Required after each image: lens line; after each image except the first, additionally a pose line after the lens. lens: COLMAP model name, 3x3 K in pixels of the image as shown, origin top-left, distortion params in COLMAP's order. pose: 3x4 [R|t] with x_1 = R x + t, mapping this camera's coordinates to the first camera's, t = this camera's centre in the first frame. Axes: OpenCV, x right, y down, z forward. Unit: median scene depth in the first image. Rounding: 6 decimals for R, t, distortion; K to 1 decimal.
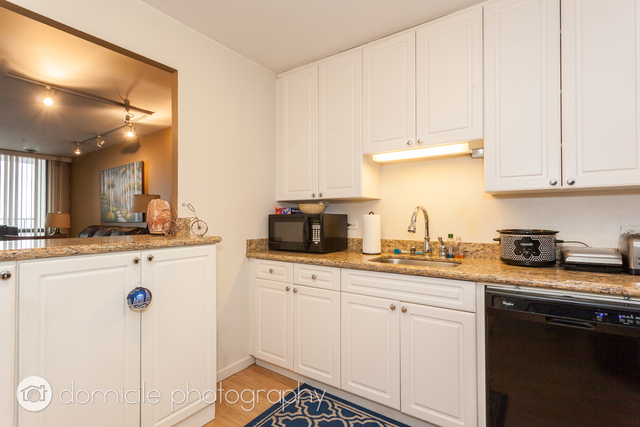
lens RADIAL K [[304.5, 0, 320.0], [0, 304.5, 213.5], [0, 0, 1]] dist [-0.012630, 0.000077]
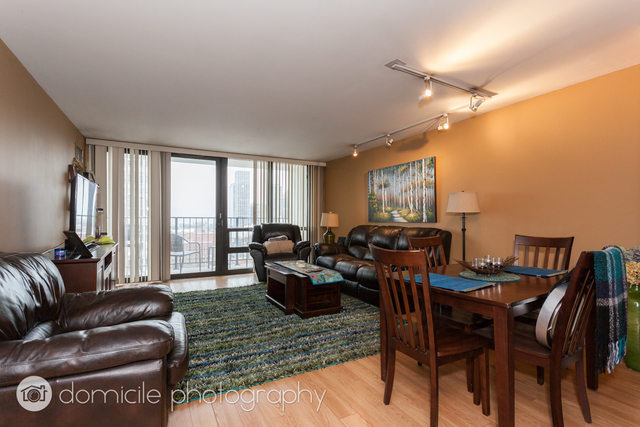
lens RADIAL K [[304.5, 0, 320.0], [0, 304.5, 213.5], [0, 0, 1]] dist [-0.012630, 0.000077]
pose [[0.888708, 0.001832, -0.458470, -0.427256], [0.000298, 0.999989, 0.004574, -0.003987], [0.458473, -0.004201, 0.888698, 0.012279]]
